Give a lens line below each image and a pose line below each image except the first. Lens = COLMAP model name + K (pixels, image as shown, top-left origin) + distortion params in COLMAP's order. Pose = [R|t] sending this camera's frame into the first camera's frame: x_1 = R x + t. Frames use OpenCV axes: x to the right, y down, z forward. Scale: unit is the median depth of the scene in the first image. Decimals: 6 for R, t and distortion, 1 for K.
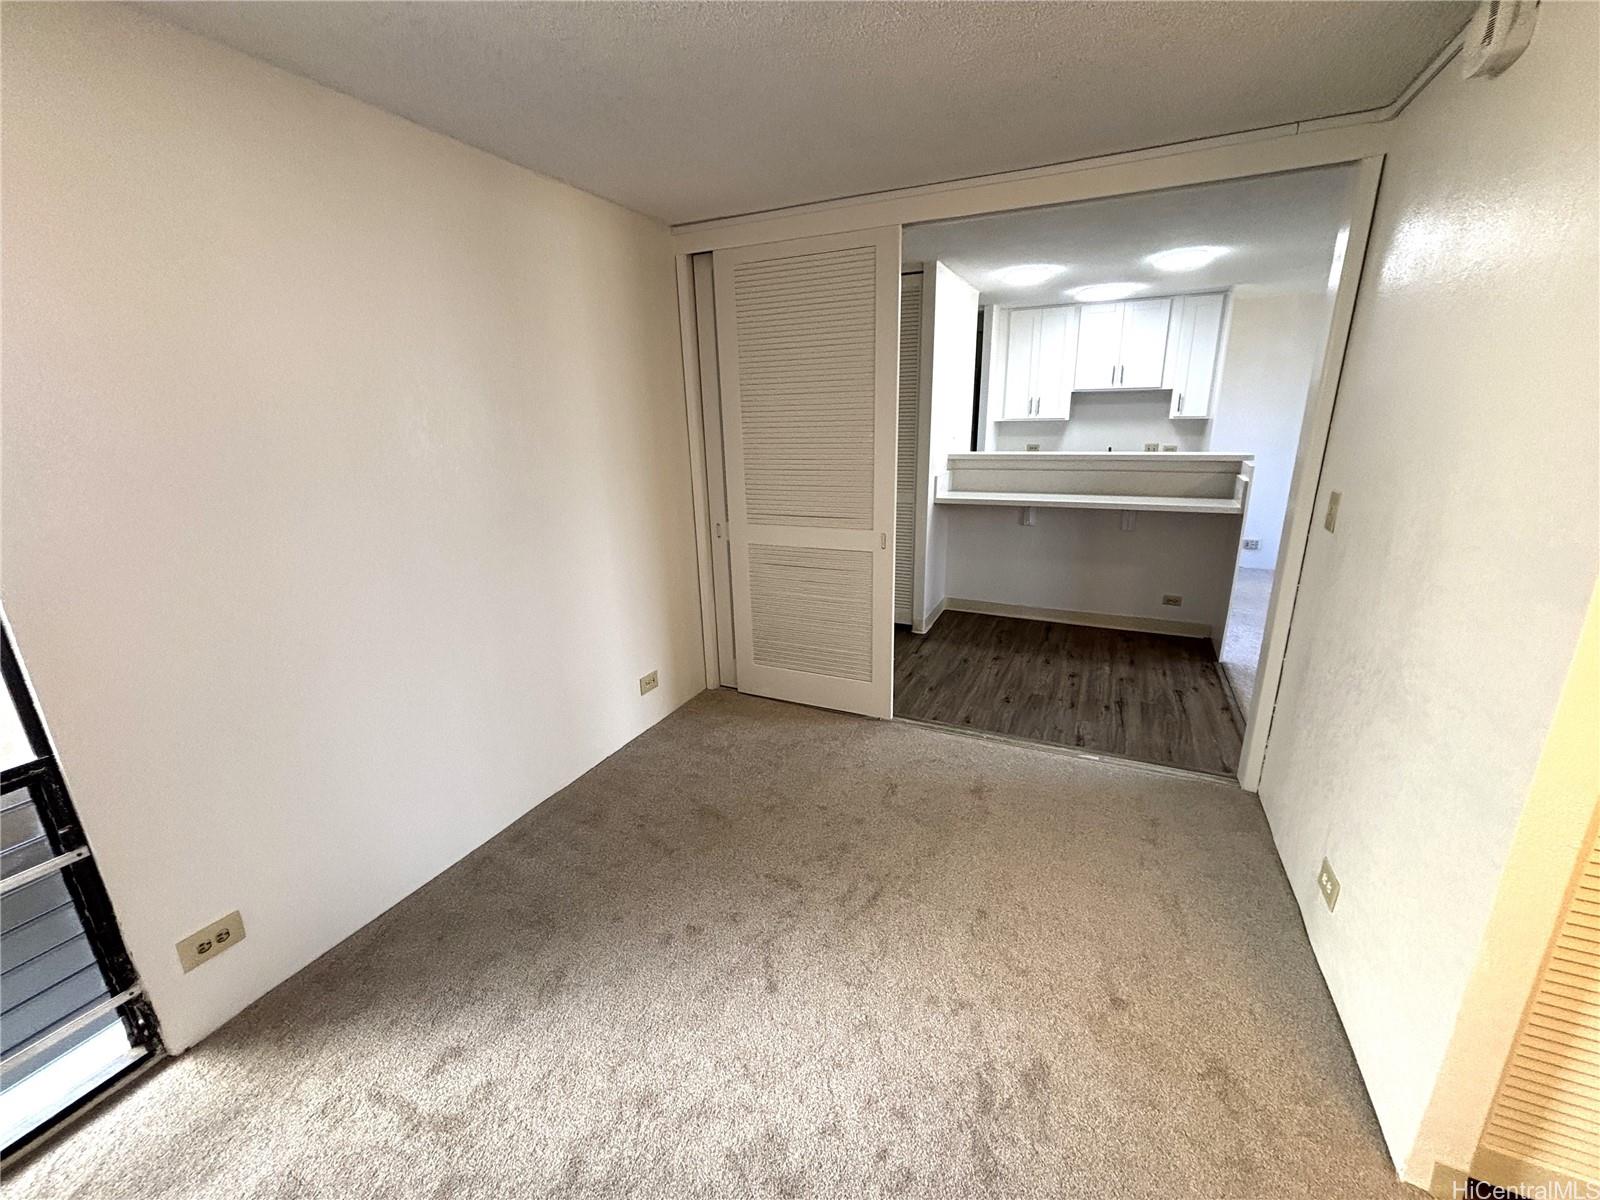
lens RADIAL K [[650.1, 0, 798.4], [0, 650.1, 596.9], [0, 0, 1]] dist [0.000832, -0.001404]
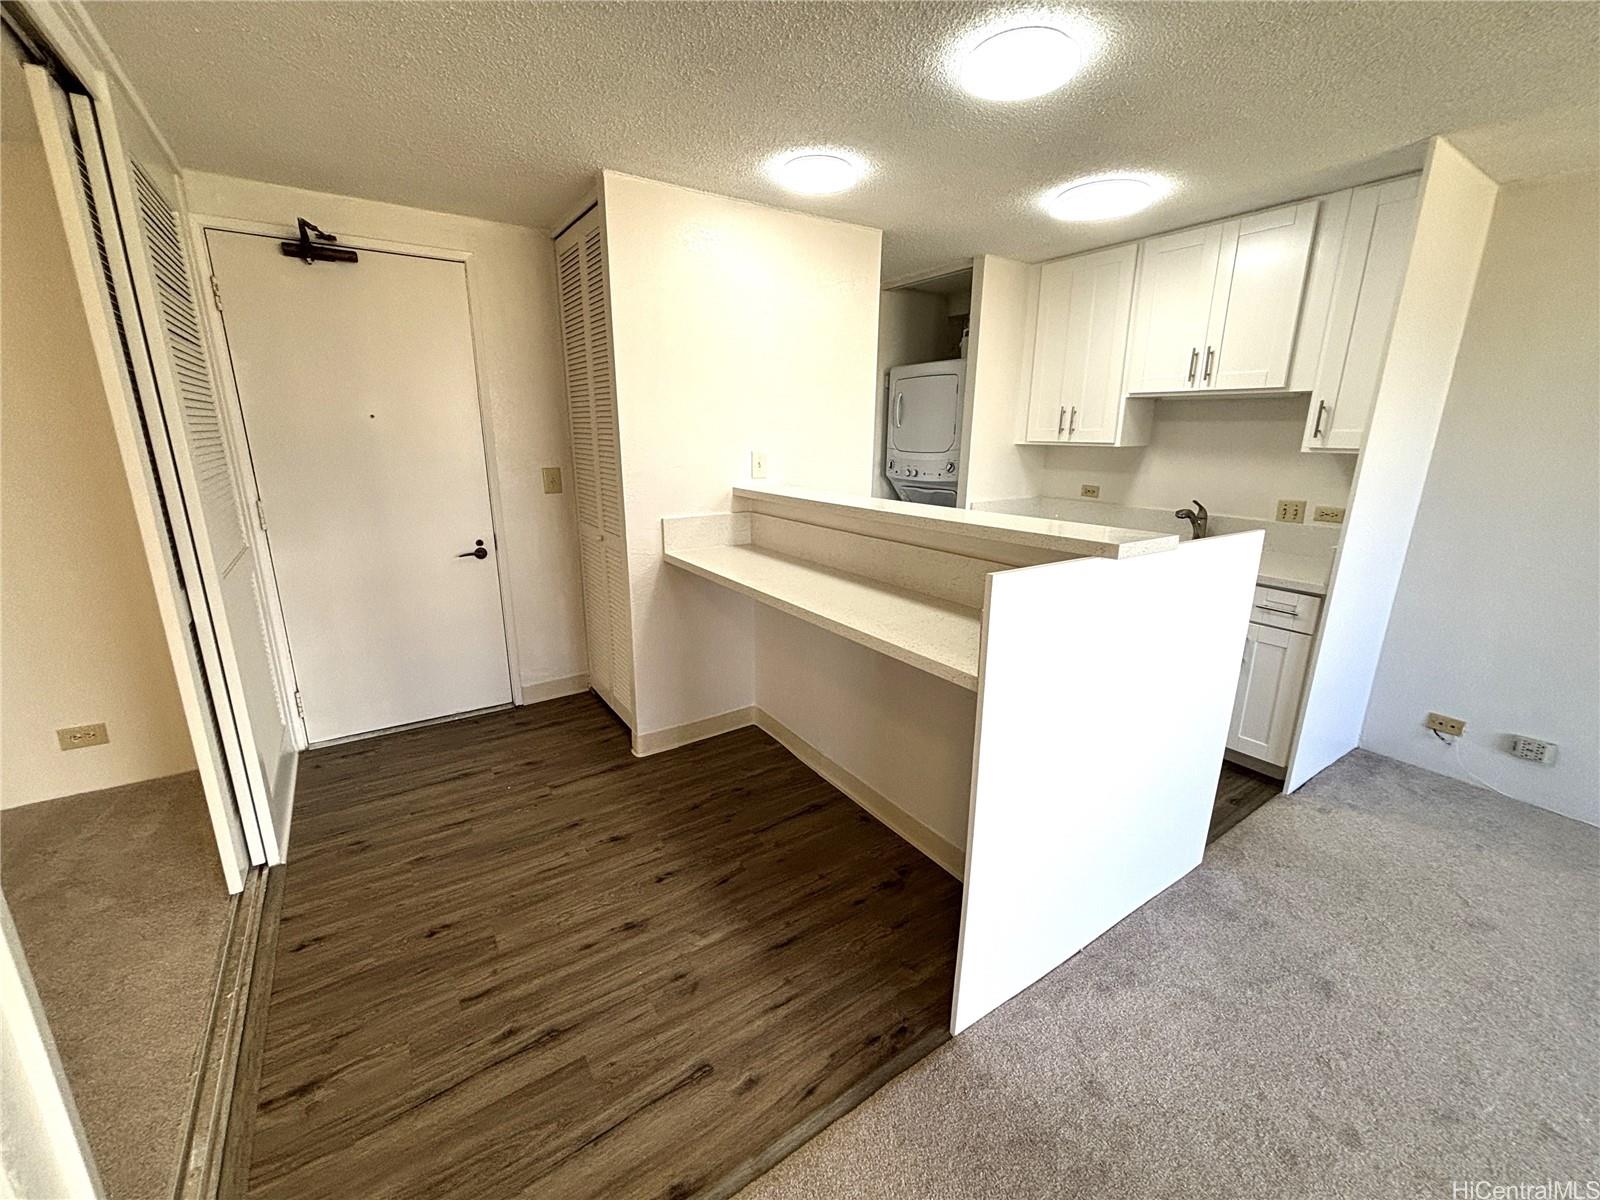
lens RADIAL K [[650.1, 0, 797.5], [0, 650.1, 596.6], [0, 0, 1]] dist [0.000832, -0.001404]
pose [[0.860988, 0.153135, -0.485026, 0.683568], [-0.166372, 0.985934, 0.015953, -0.152940], [0.480646, 0.066959, 0.874354, 0.545672]]
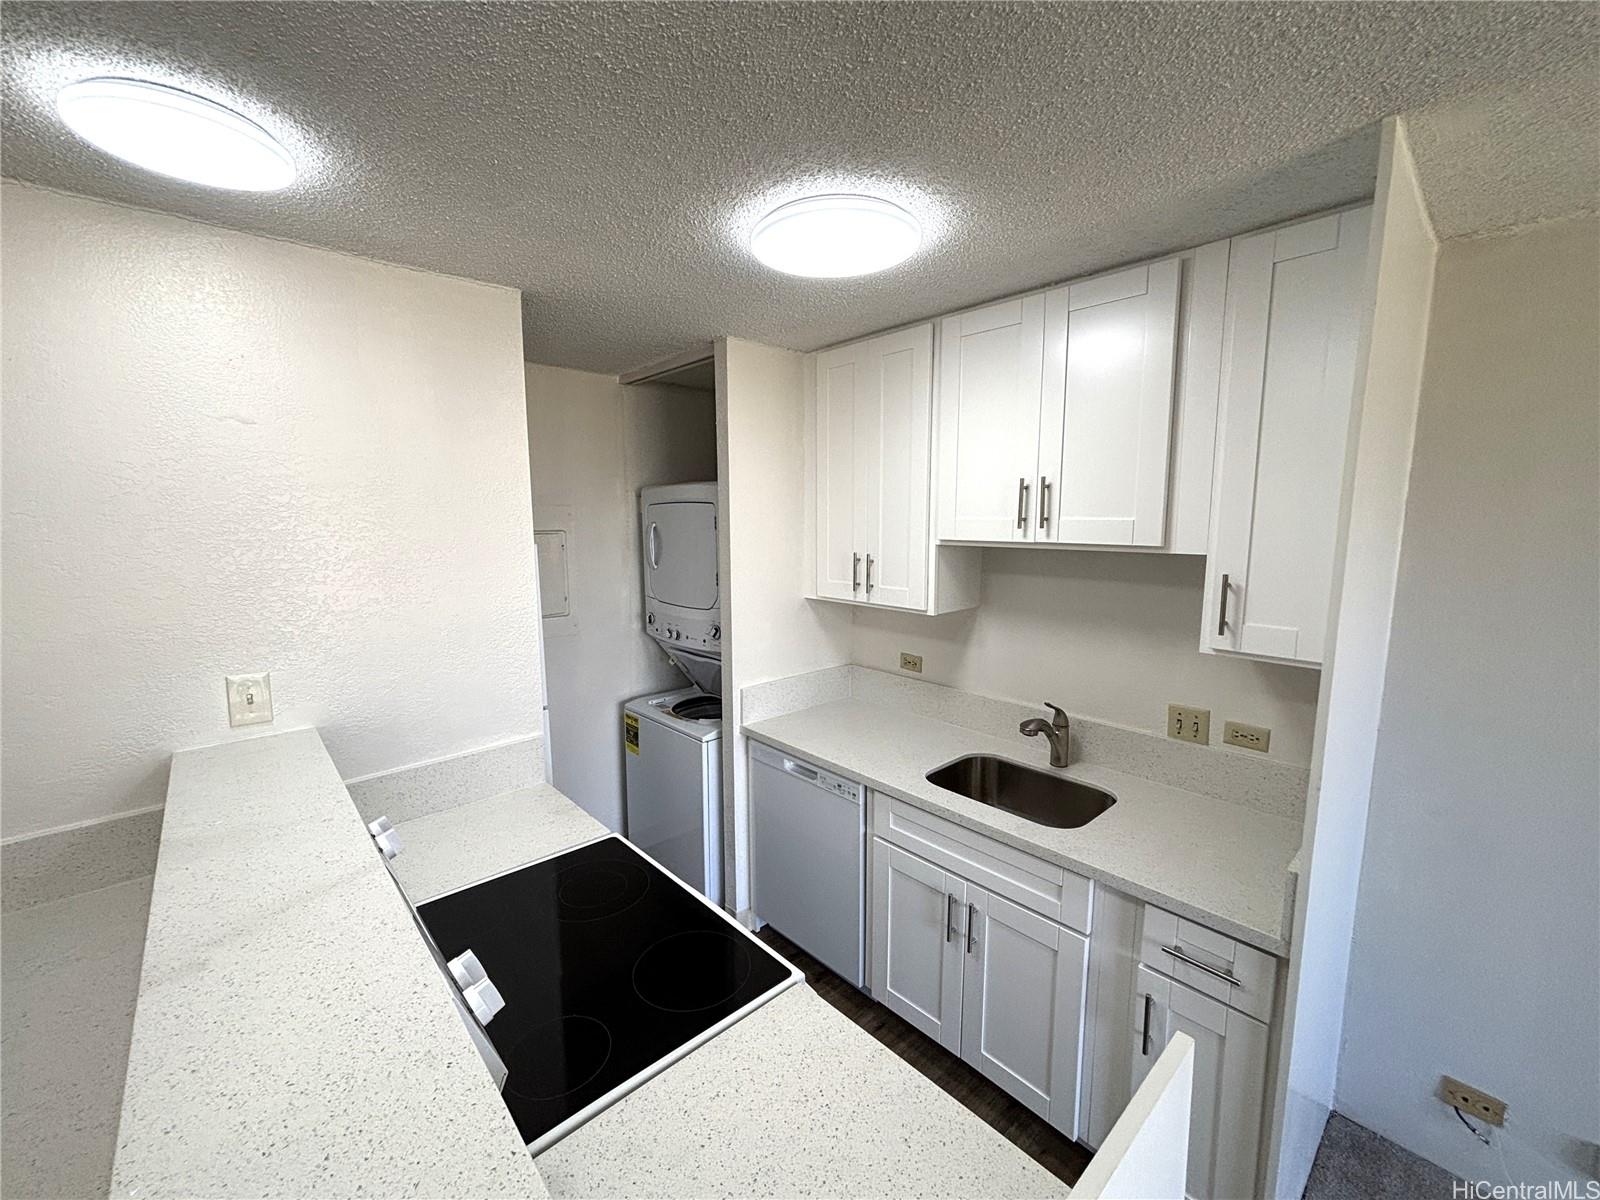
lens RADIAL K [[650.1, 0, 790.9], [0, 650.1, 601.0], [0, 0, 1]] dist [0.000832, -0.001404]
pose [[0.925595, 0.065723, -0.372765, 0.696736], [-0.116421, 0.986503, -0.115147, -0.332196], [0.360166, 0.149977, 0.920754, 0.907058]]
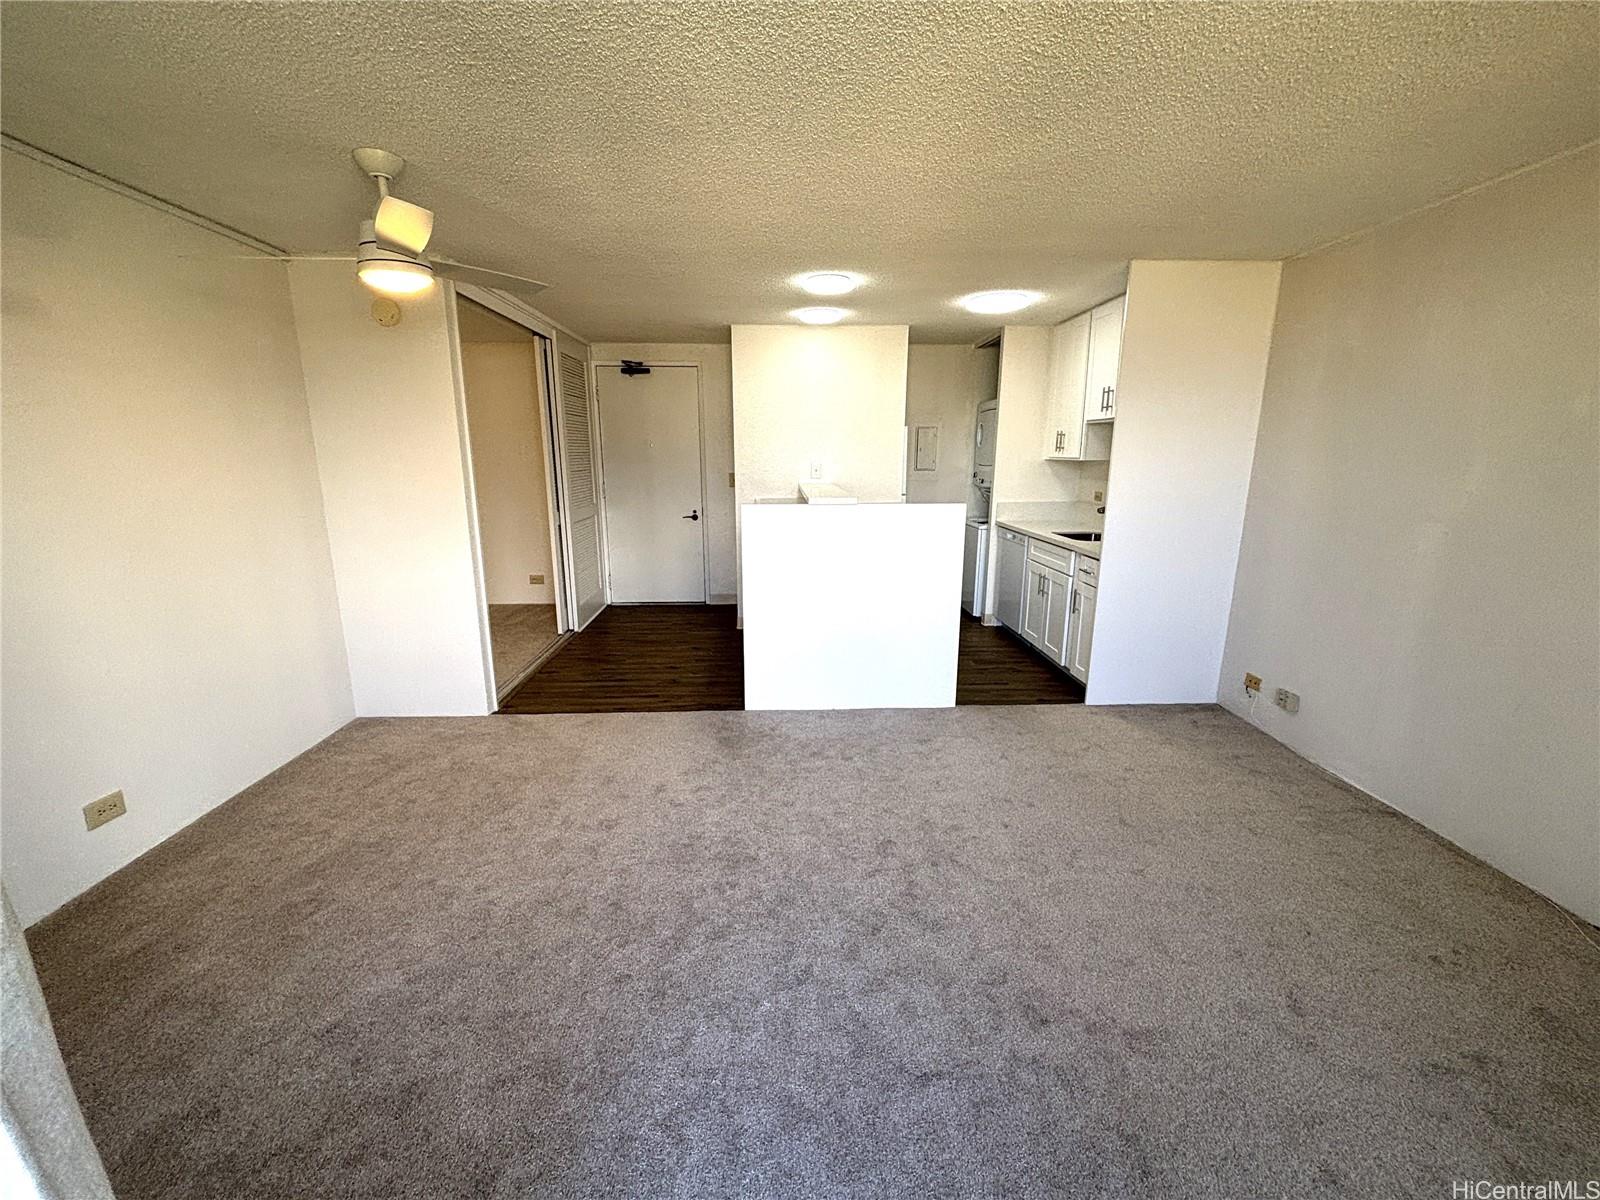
lens RADIAL K [[650.1, 0, 797.8], [0, 650.1, 597.9], [0, 0, 1]] dist [0.000832, -0.001404]
pose [[0.467708, 0.215641, -0.857175, 1.379674], [-0.256092, 0.961246, 0.102089, -0.162187], [0.845971, 0.171768, 0.504806, 0.531089]]
